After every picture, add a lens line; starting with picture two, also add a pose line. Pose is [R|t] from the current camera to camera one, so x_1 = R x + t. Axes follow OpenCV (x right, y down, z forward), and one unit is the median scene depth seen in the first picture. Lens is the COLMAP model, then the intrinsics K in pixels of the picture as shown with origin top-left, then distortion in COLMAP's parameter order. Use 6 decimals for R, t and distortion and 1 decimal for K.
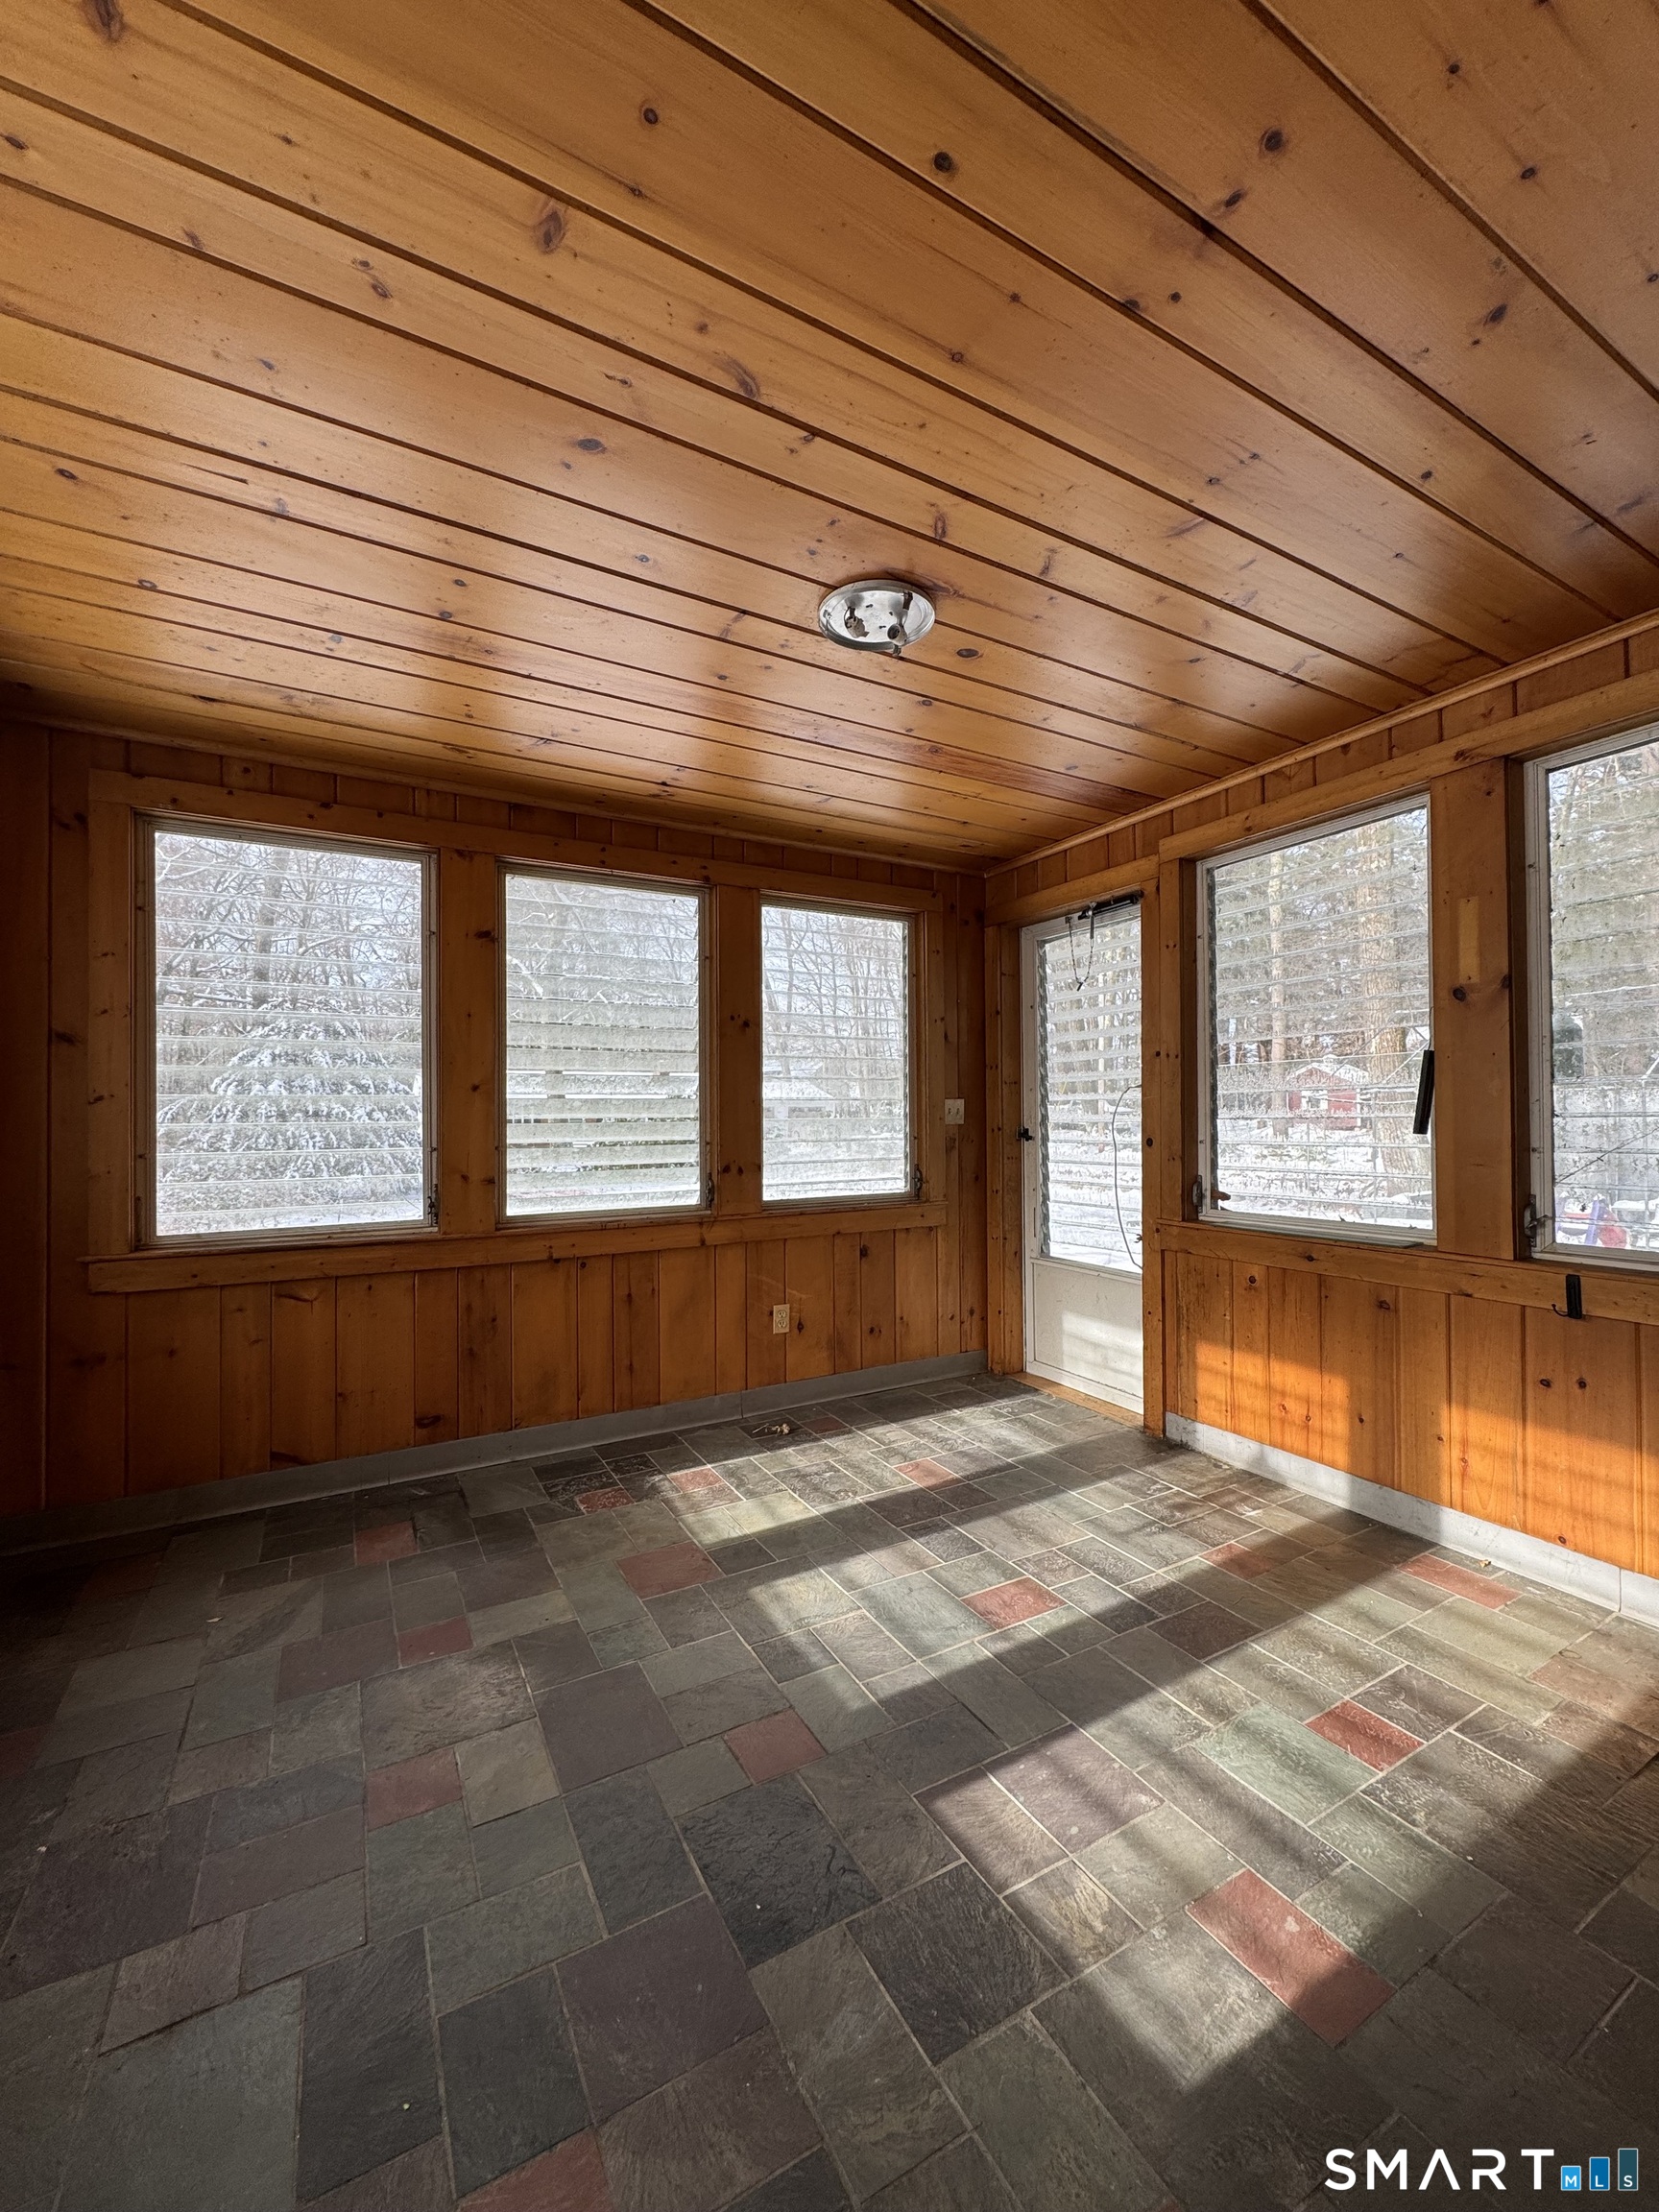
lens RADIAL K [[873.9, 0, 829.5], [0, 873.9, 1106.0], [0, 0, 1]] dist [-0.000249, 0.000360]
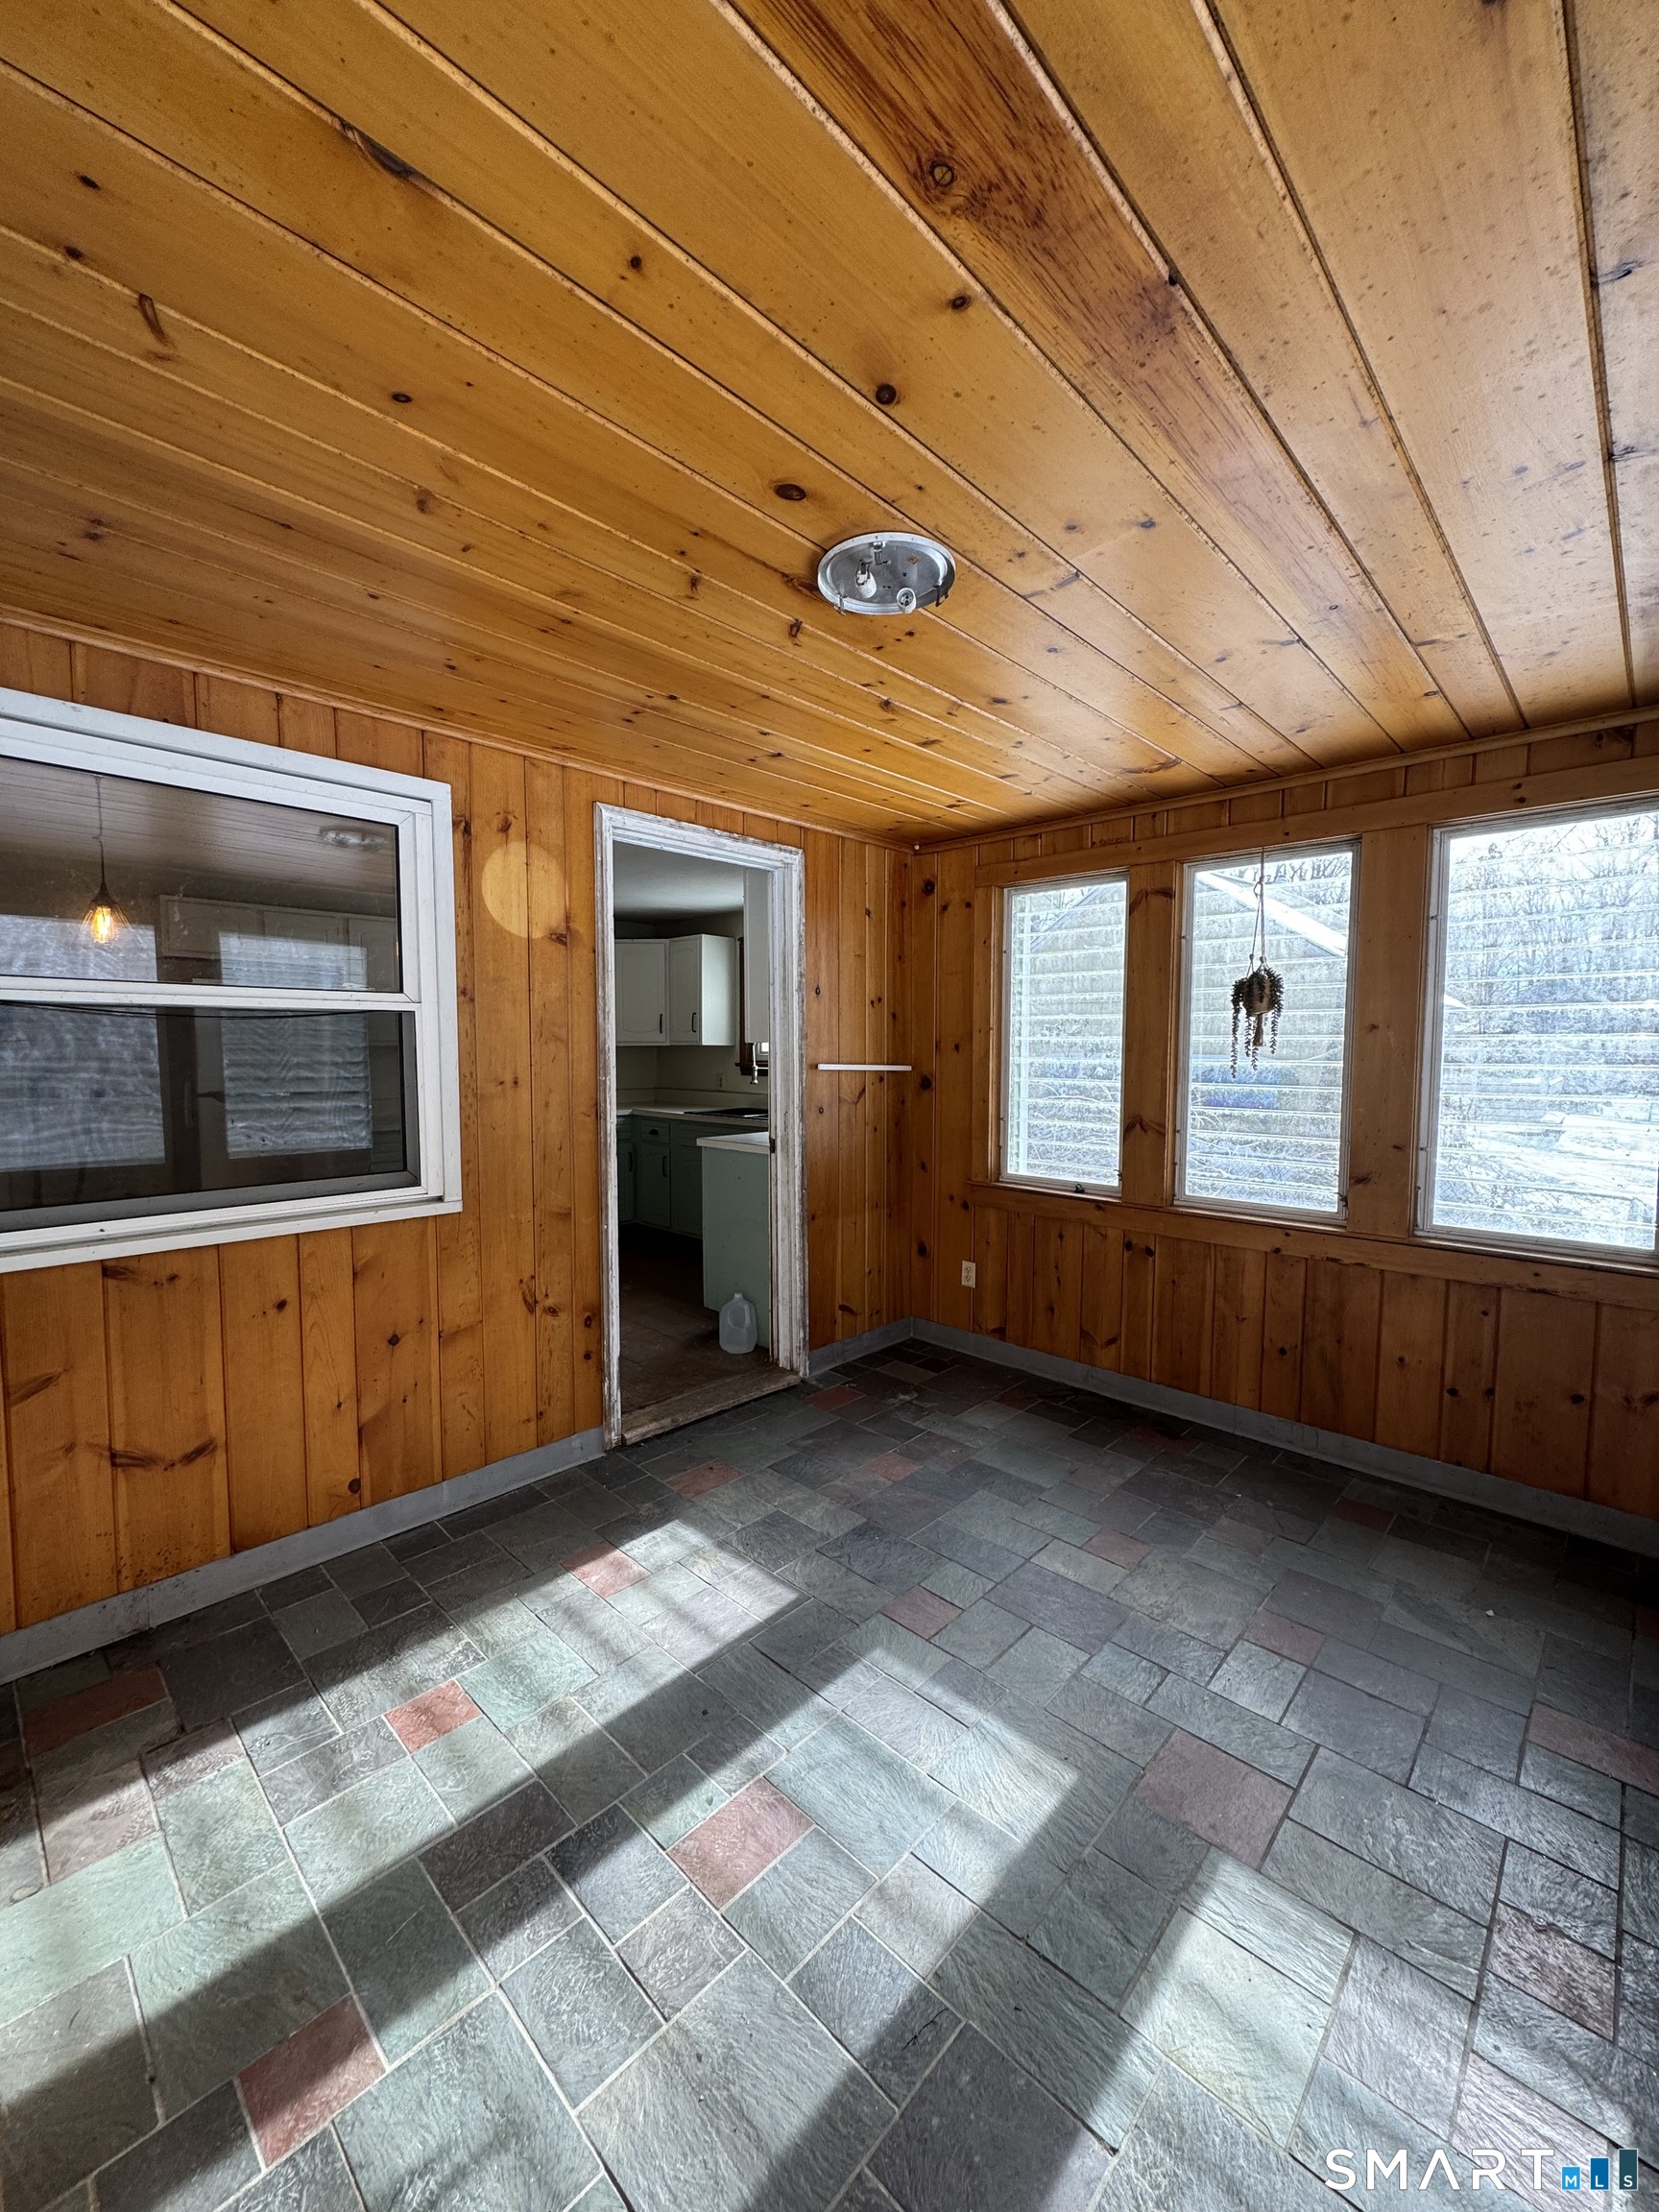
lens RADIAL K [[873.9, 0, 829.5], [0, 873.9, 1106.0], [0, 0, 1]] dist [-0.000249, 0.000360]
pose [[-0.956912, 0.023764, -0.289403, 0.410306], [0.007487, 0.998333, 0.057221, -0.104245], [0.290281, 0.052589, -0.955495, 2.058824]]
